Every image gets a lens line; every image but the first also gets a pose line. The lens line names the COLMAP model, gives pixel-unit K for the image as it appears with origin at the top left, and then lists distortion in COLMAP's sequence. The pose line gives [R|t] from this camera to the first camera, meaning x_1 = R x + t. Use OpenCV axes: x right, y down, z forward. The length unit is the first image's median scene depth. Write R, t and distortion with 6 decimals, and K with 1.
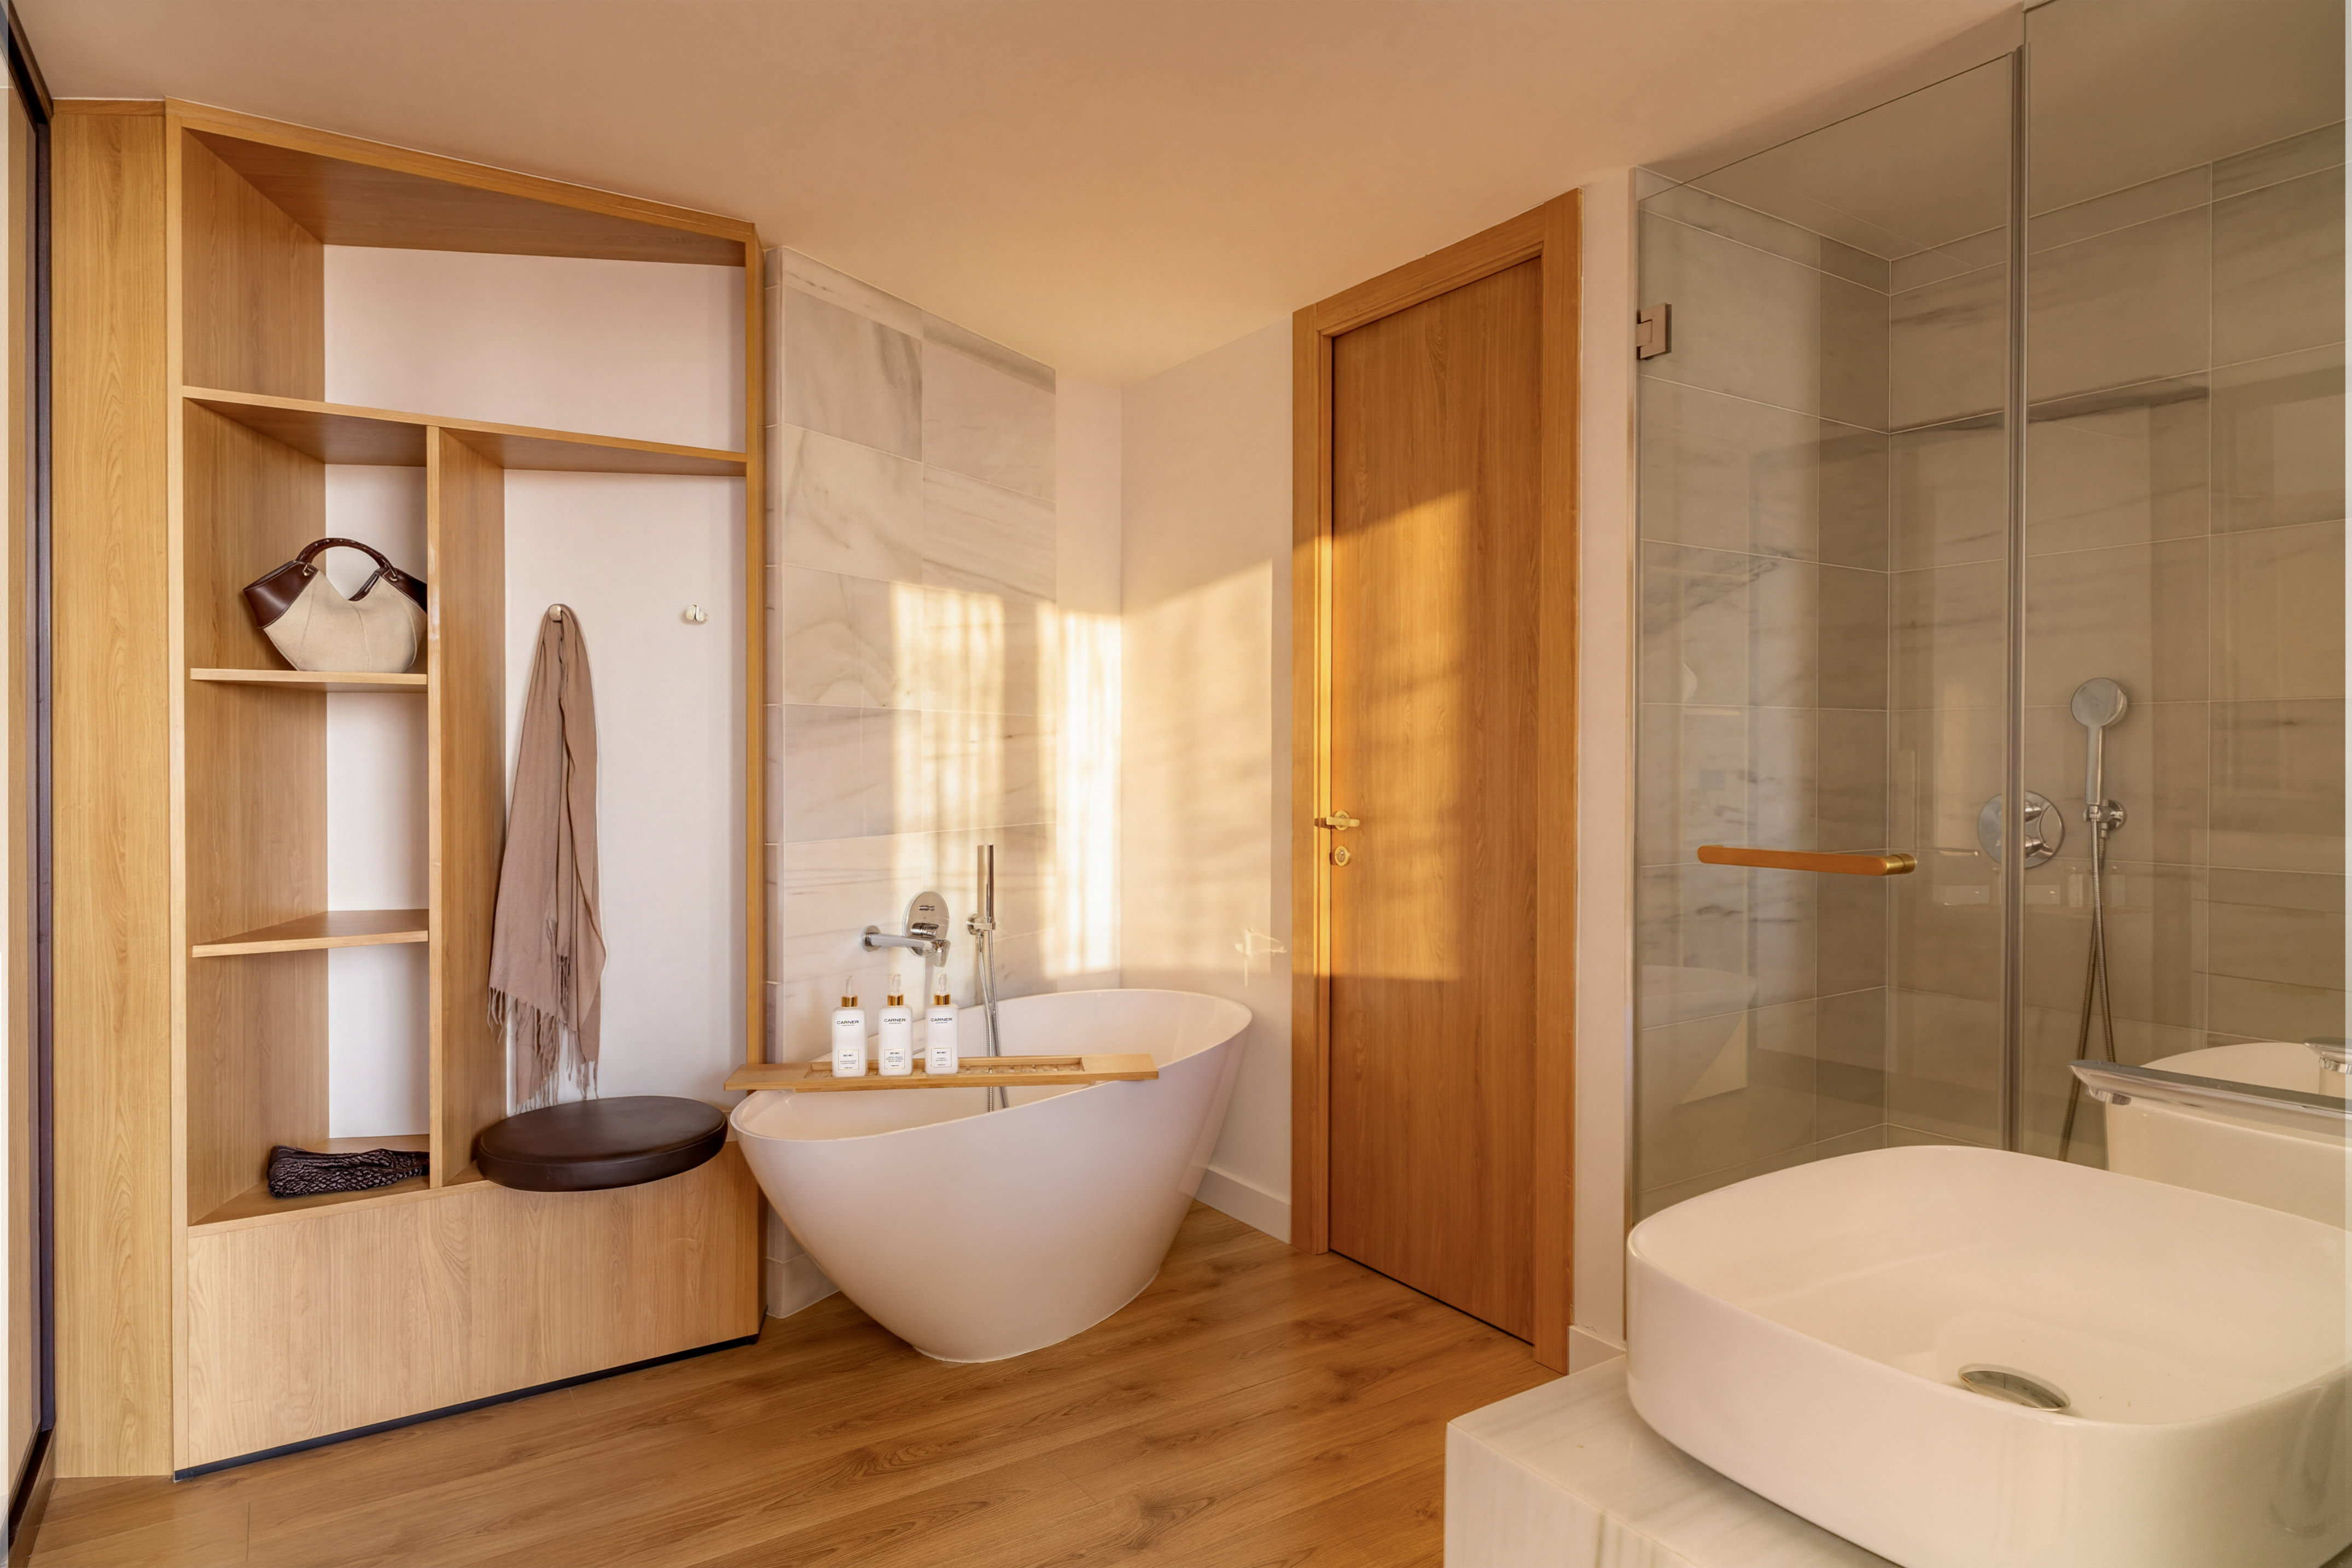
lens RADIAL K [[1321.9, 0, 1174.9], [0, 1321.9, 770.7], [0, 0, 1]] dist [-0.005707, -0.000666]
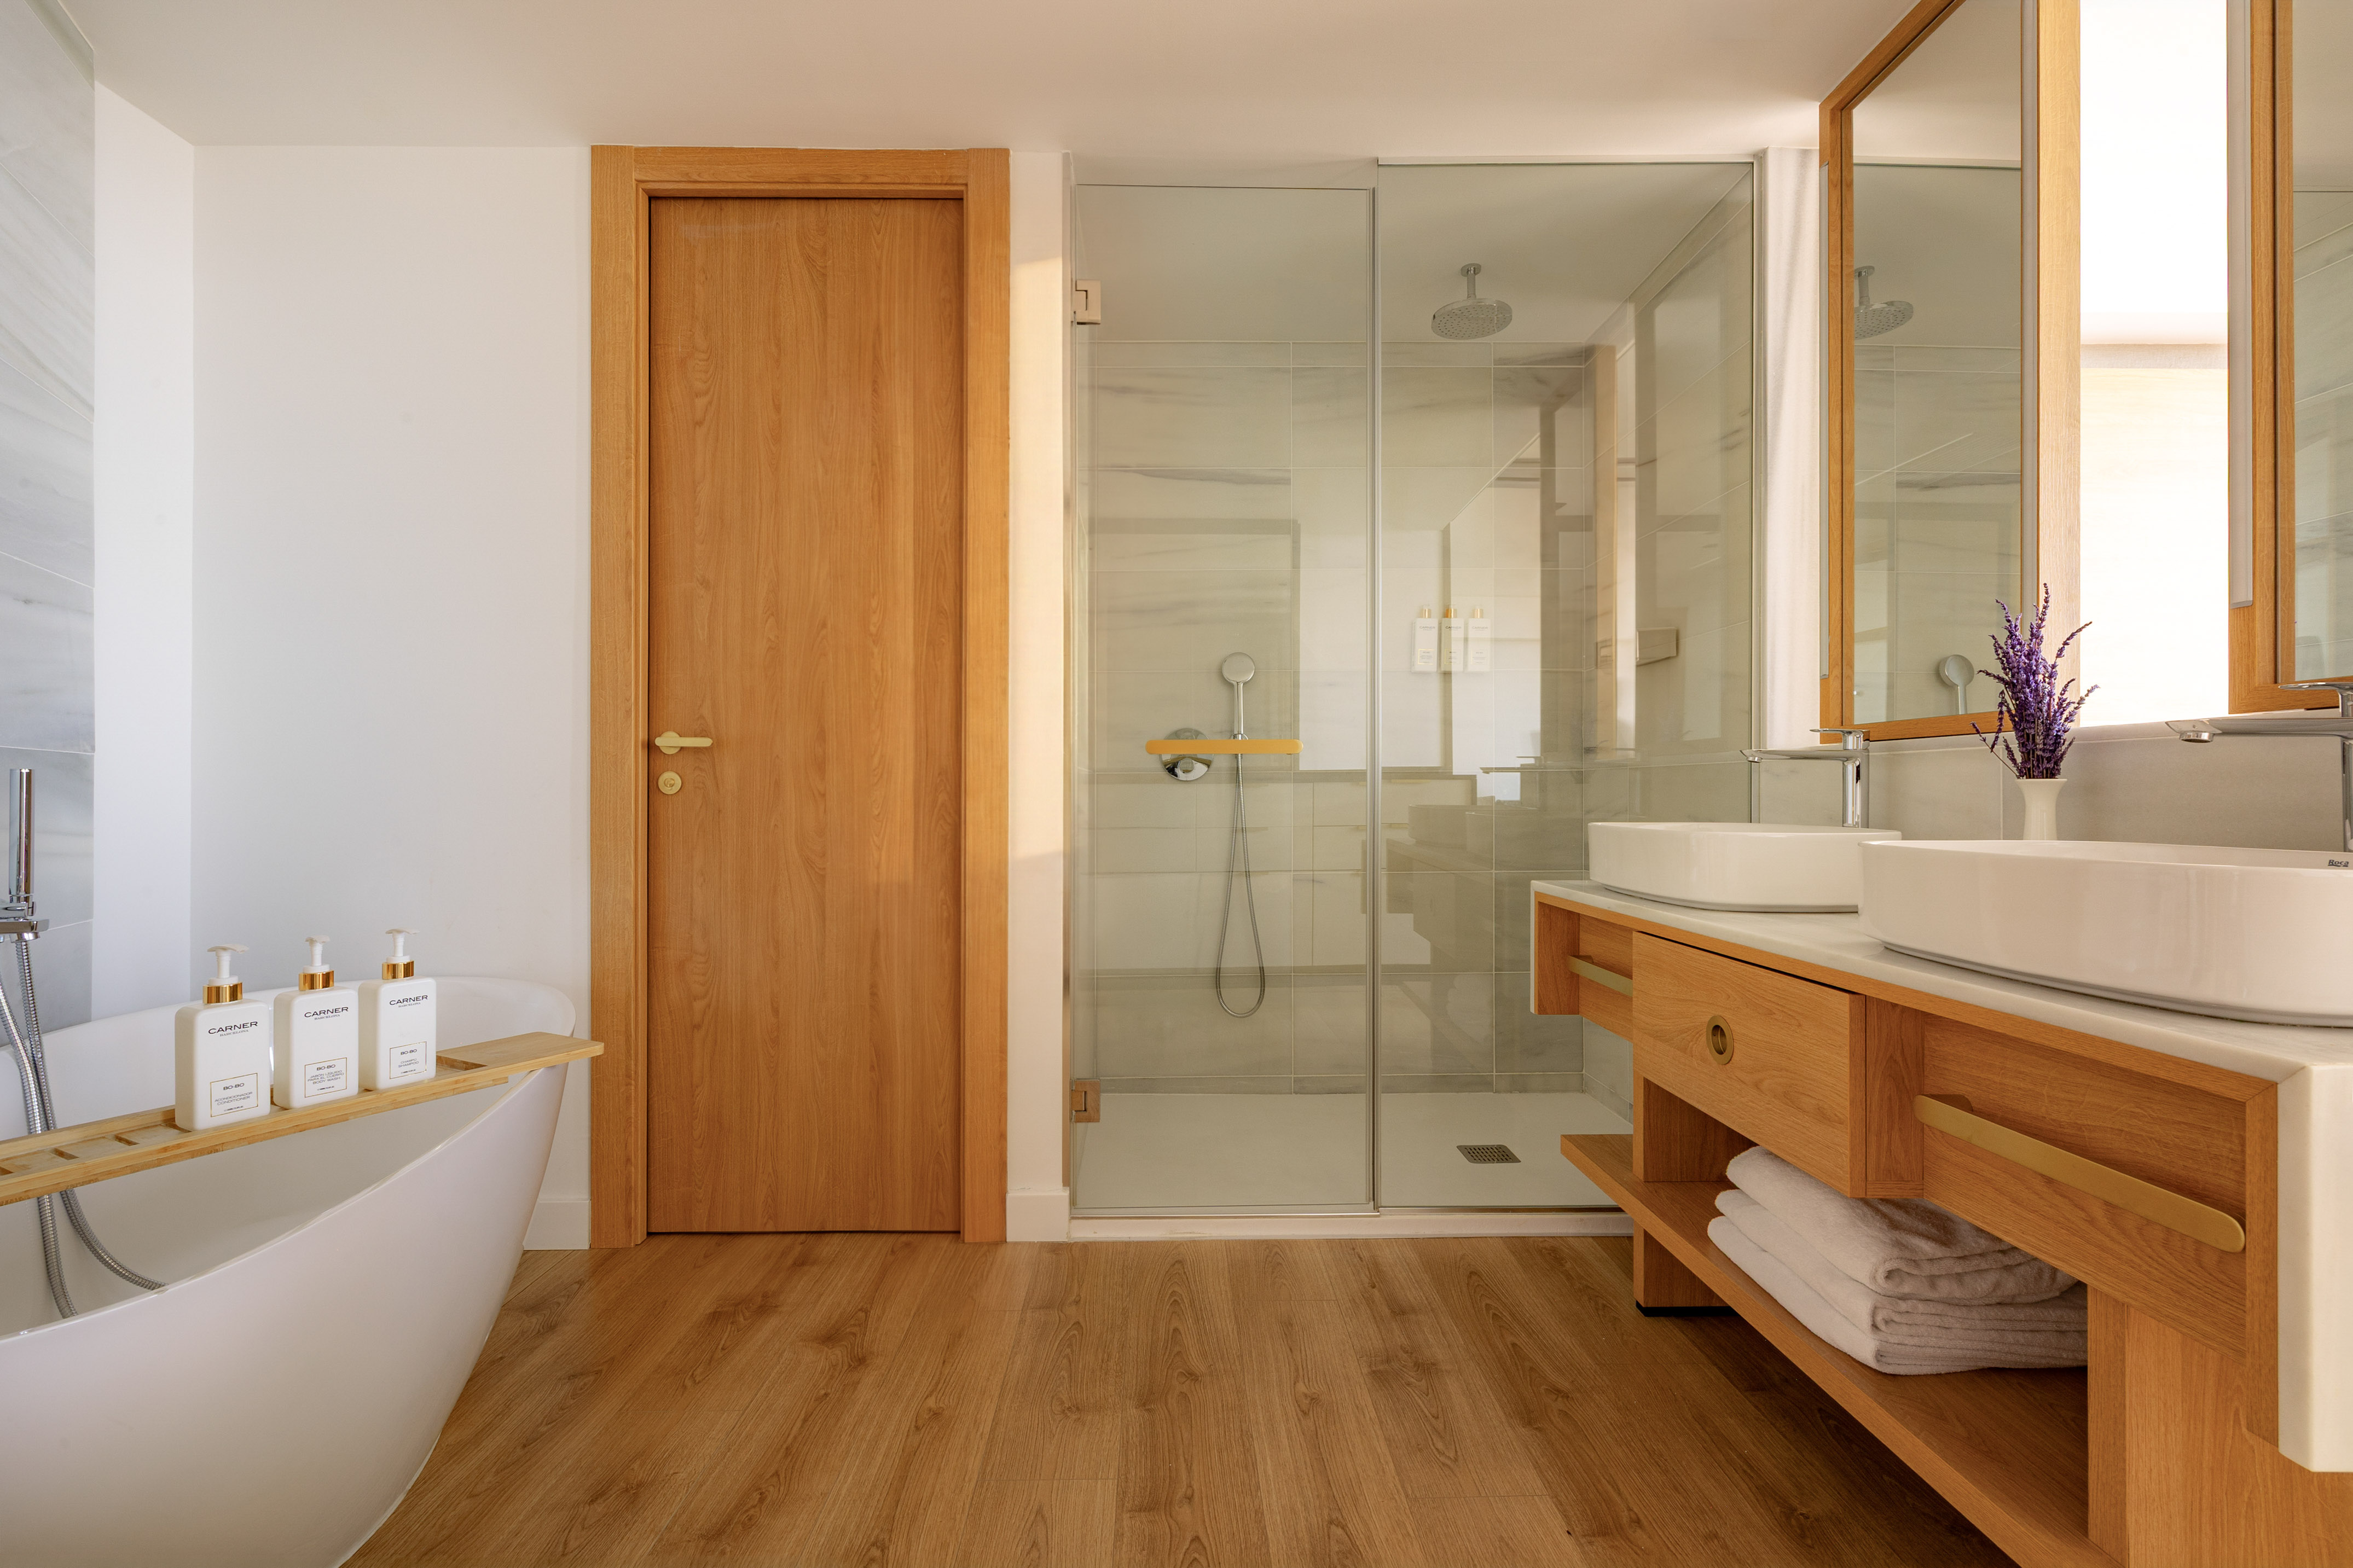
lens RADIAL K [[972.0, 0, 1173.2], [0, 972.0, 793.7], [0, 0, 1]] dist [-0.001778, -0.000272]
pose [[0.544603, -0.000449, 0.838694, -0.266254], [0.010485, 0.999925, -0.006273, 0.090074], [-0.838628, 0.012210, 0.544567, 0.408037]]
